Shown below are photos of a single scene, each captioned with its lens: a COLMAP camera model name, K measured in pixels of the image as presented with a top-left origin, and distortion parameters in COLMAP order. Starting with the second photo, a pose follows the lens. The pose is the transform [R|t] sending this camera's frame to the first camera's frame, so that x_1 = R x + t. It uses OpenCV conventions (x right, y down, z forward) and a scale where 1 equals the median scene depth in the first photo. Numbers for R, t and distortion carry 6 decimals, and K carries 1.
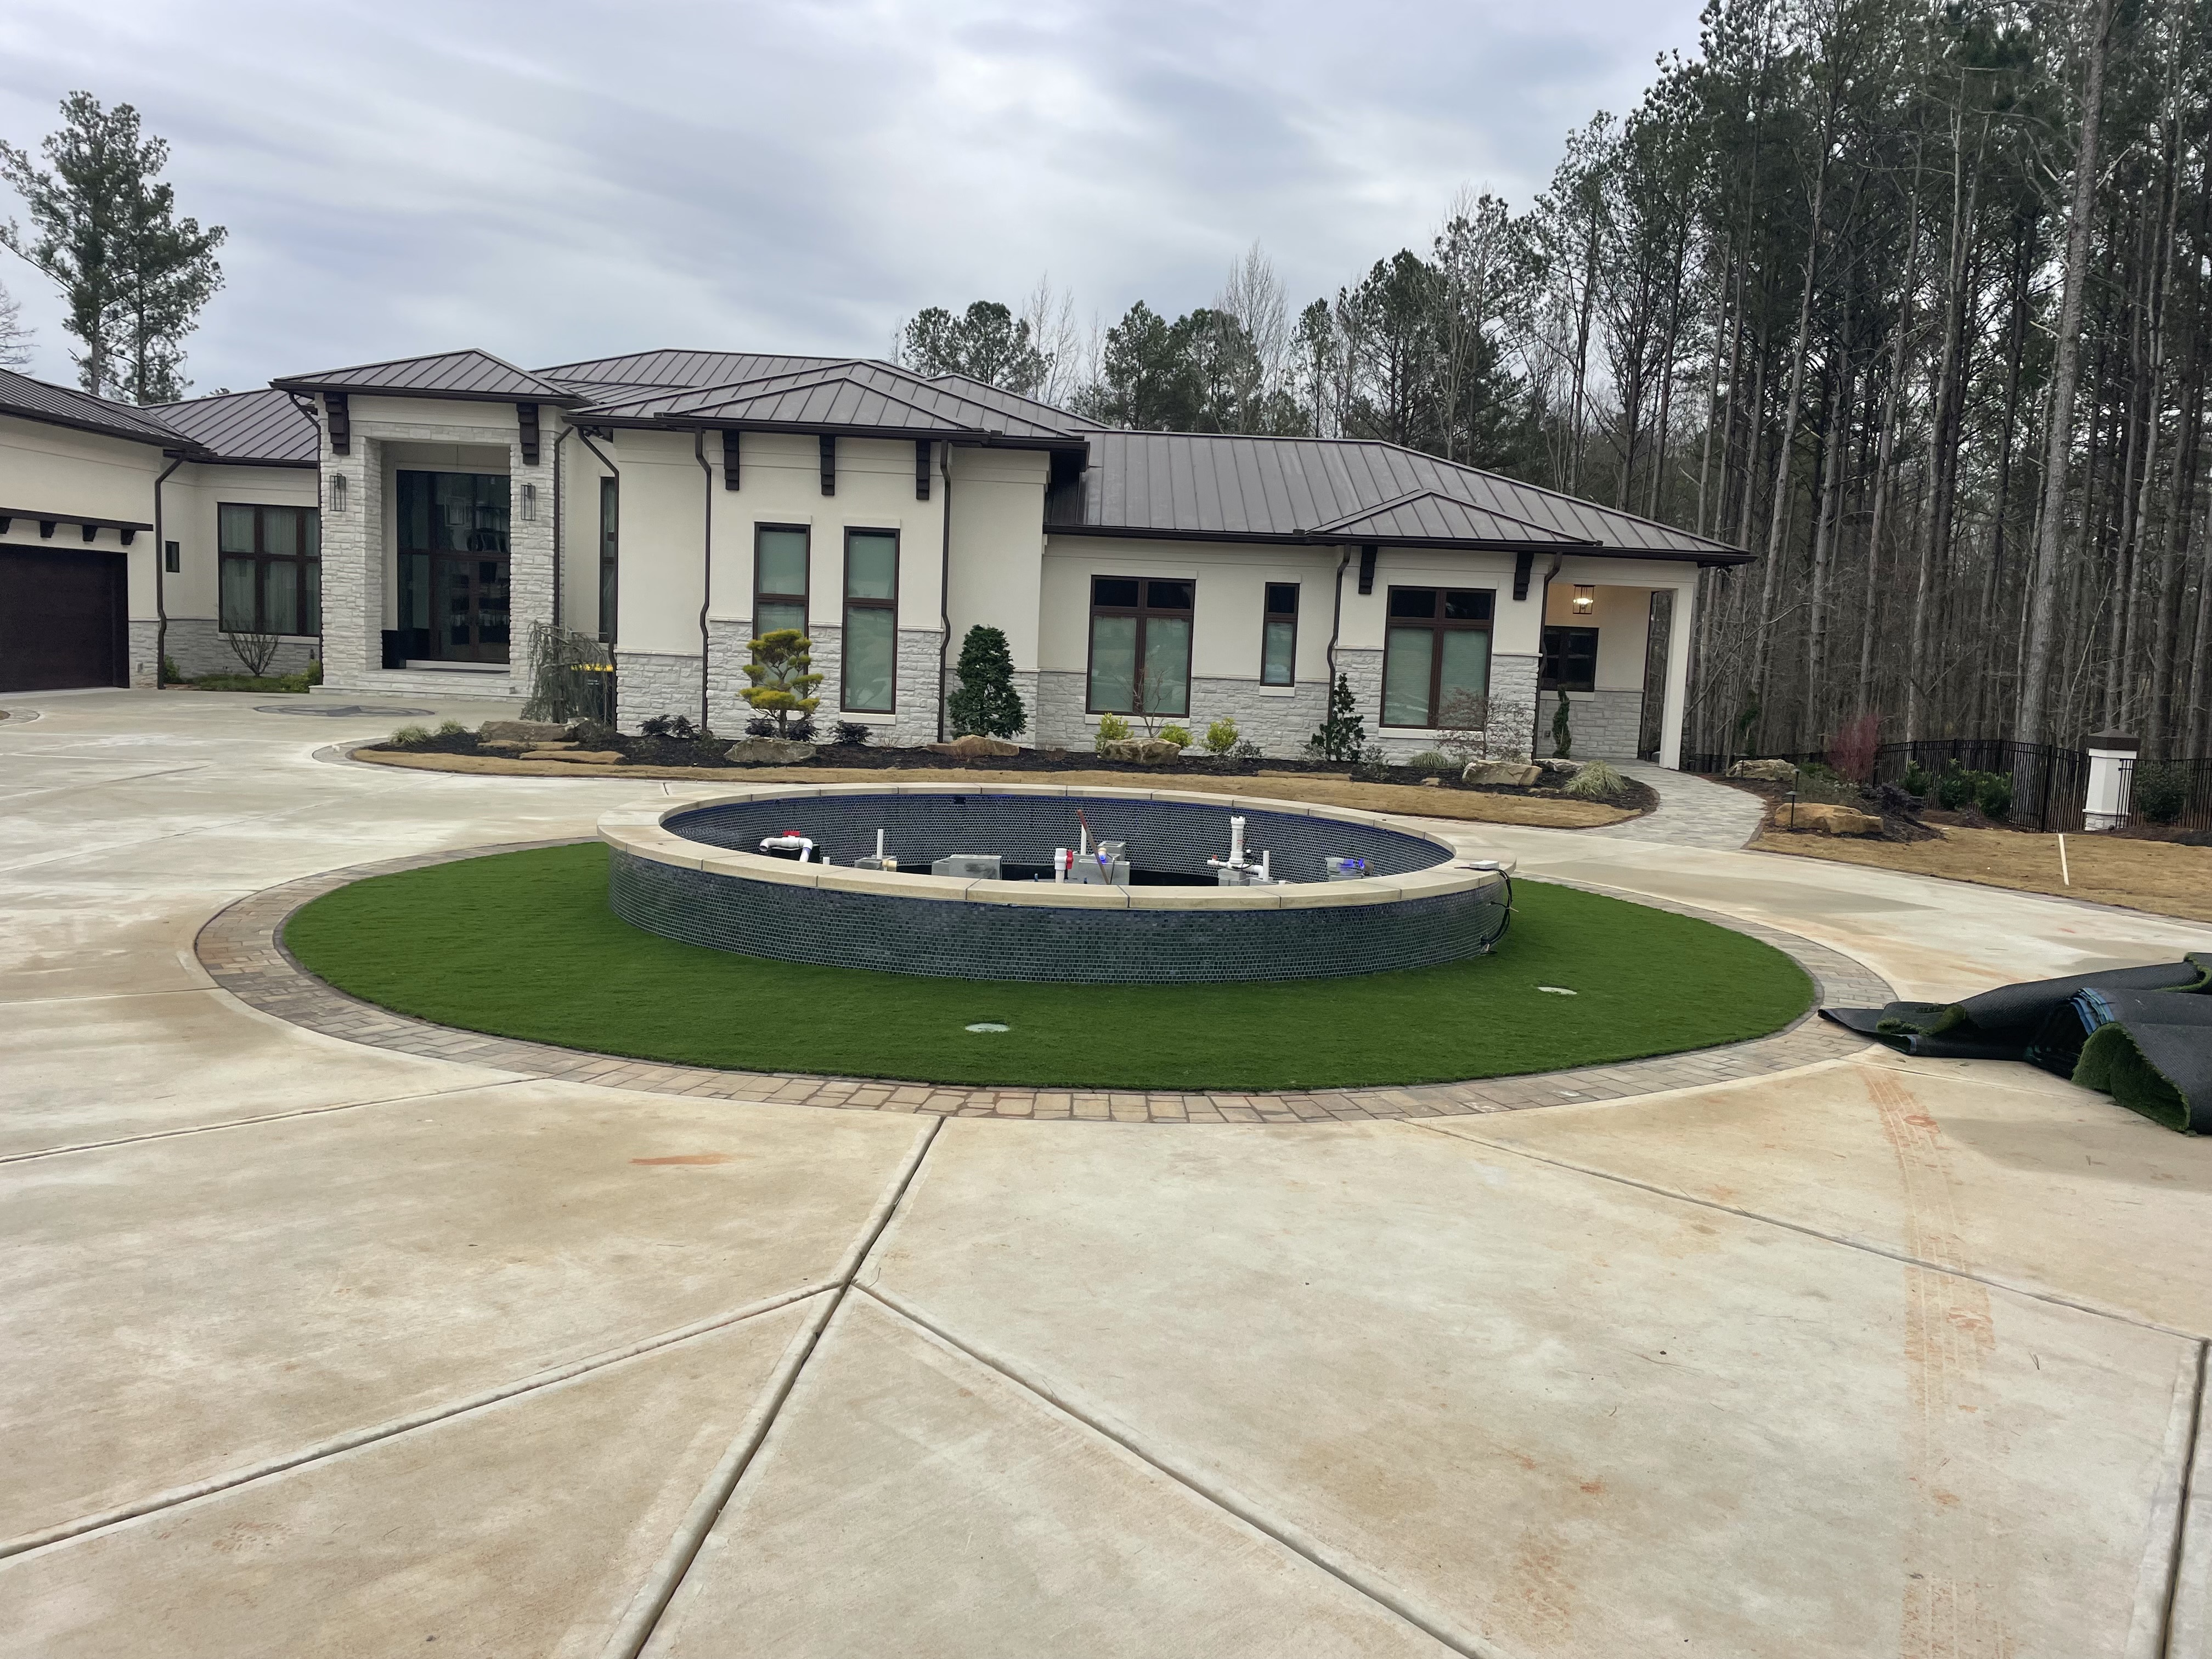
lens RADIAL K [[1666.1, 0, 1098.4], [0, 1666.1, 795.7], [0, 0, 1]] dist [0.076850, -0.091779]
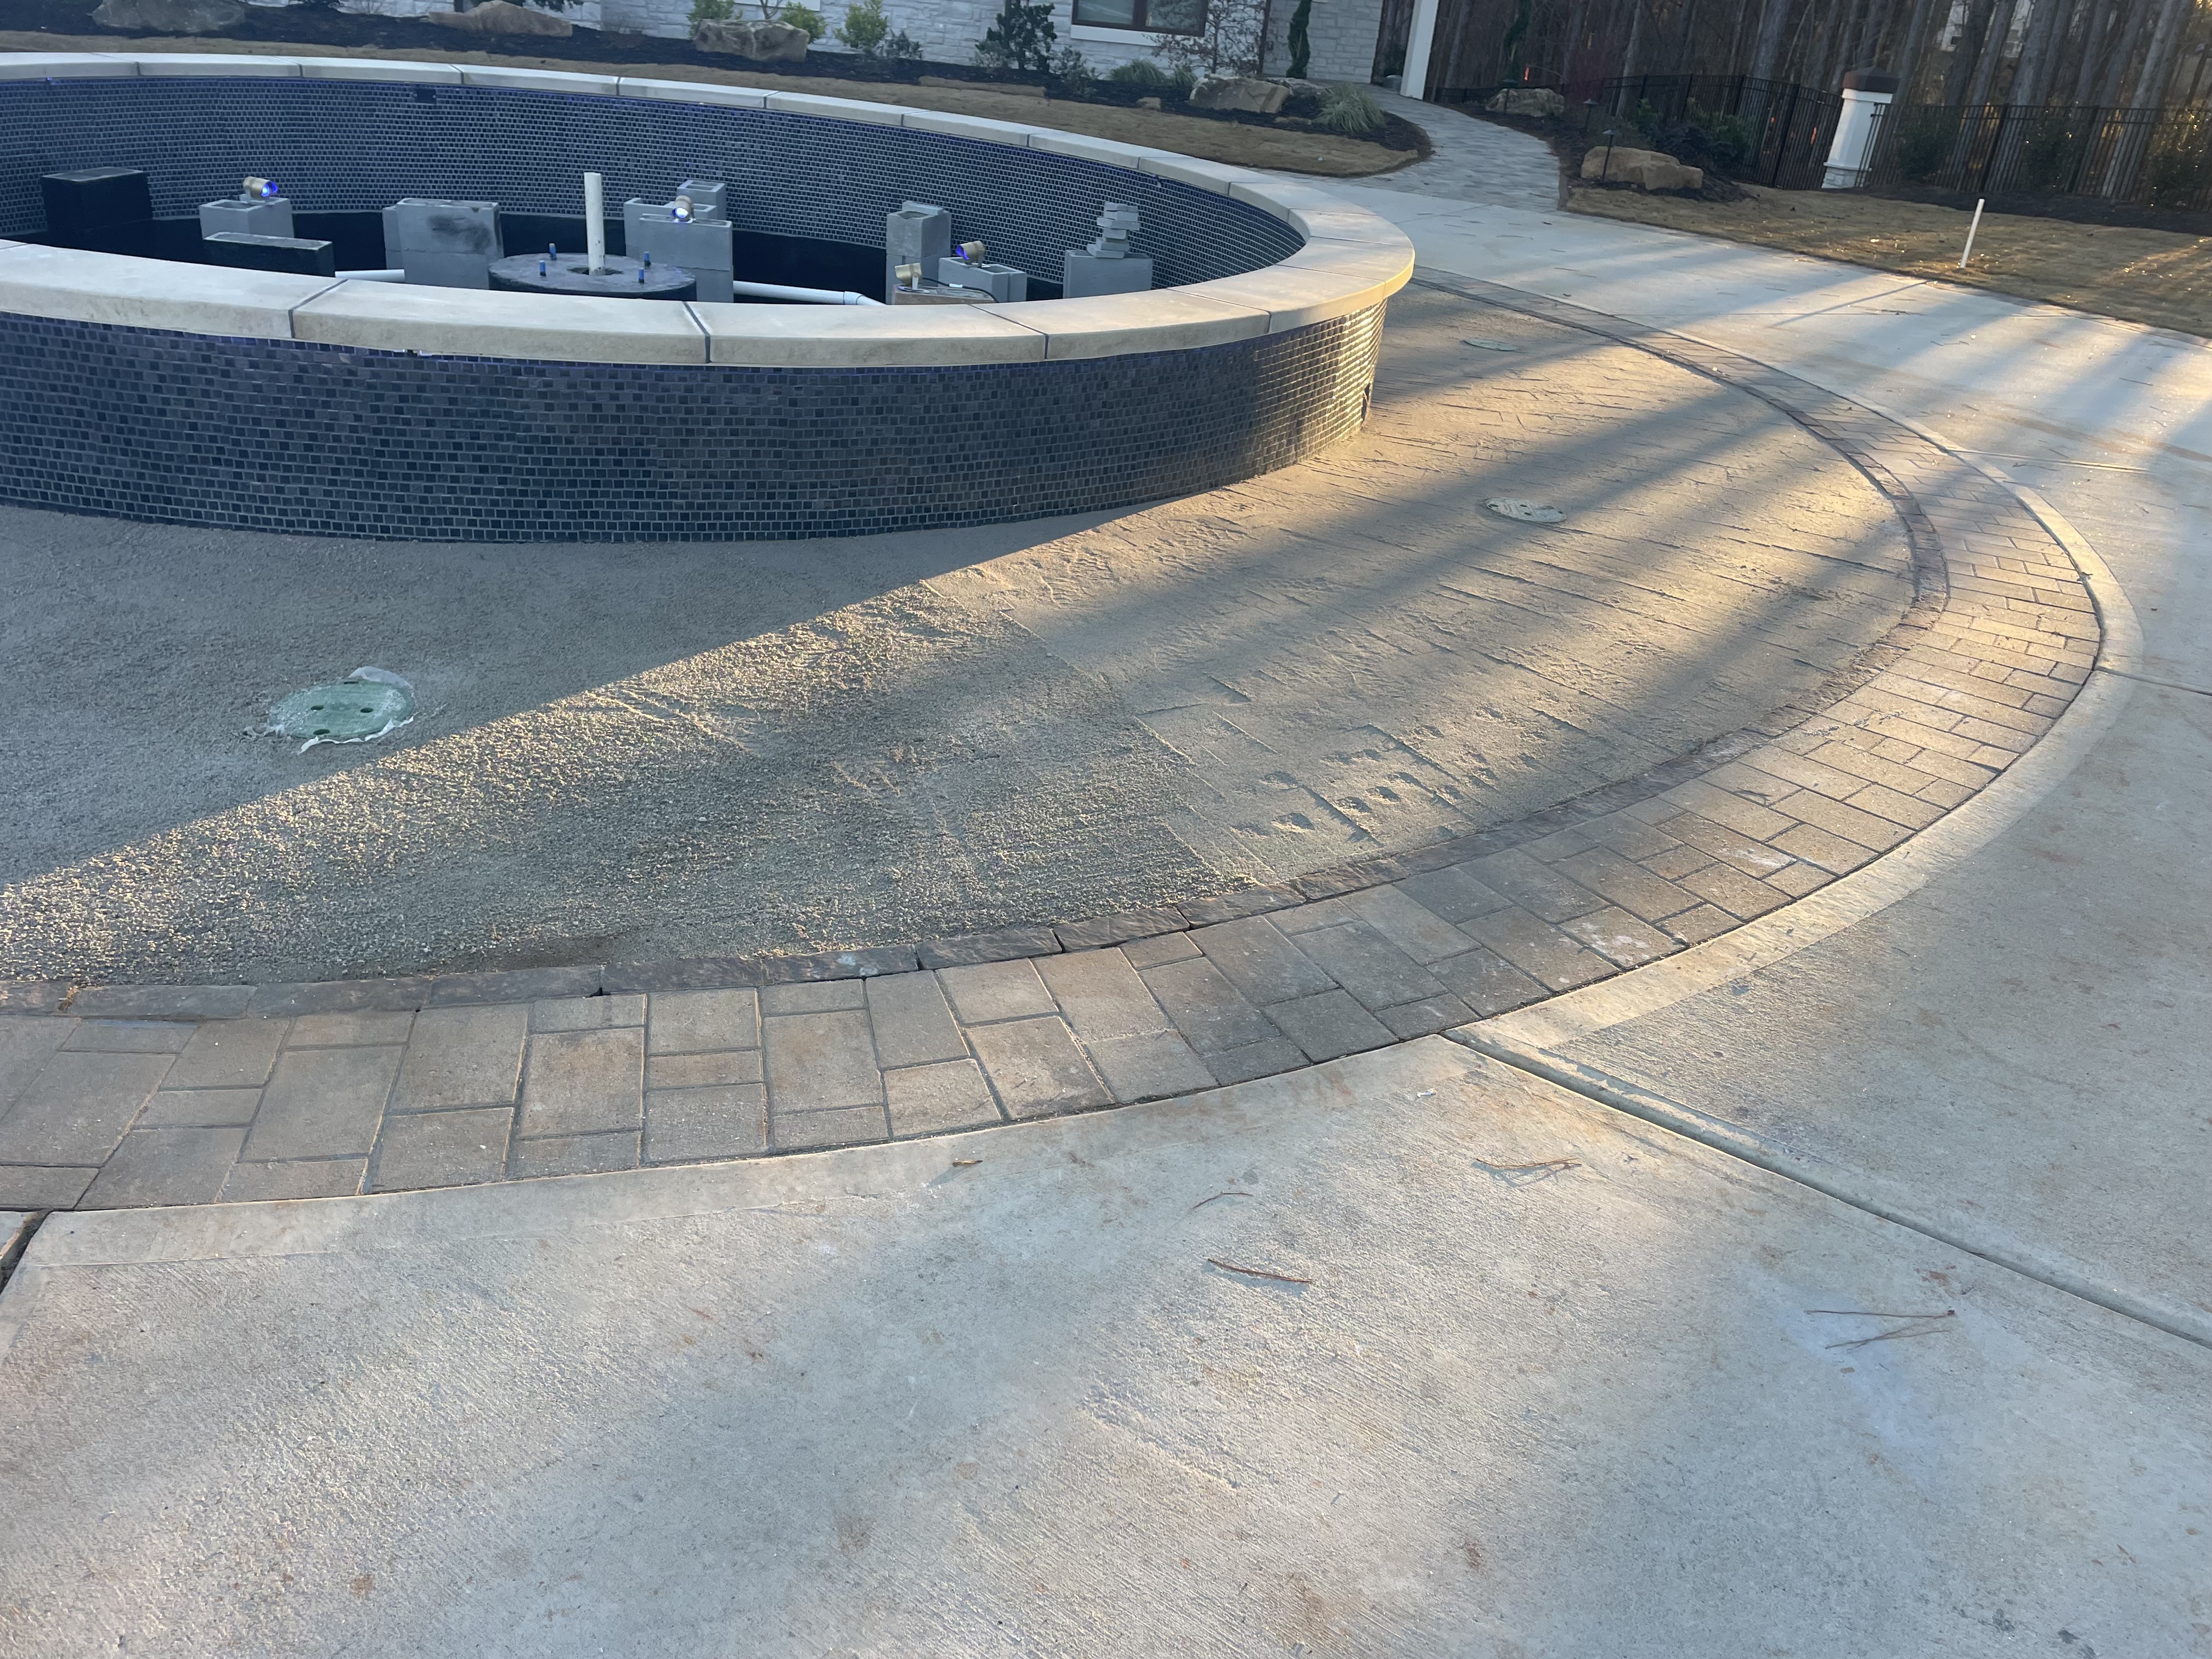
lens RADIAL K [[1666.1, 0, 1144.8], [0, 1666.1, 790.5], [0, 0, 1]] dist [0.076850, -0.091779]
pose [[0.972921, -0.053522, 0.224858, 0.007662], [-0.033407, 0.930046, 0.365922, 0.001897], [-0.228713, -0.363525, 0.903073, 0.164548]]
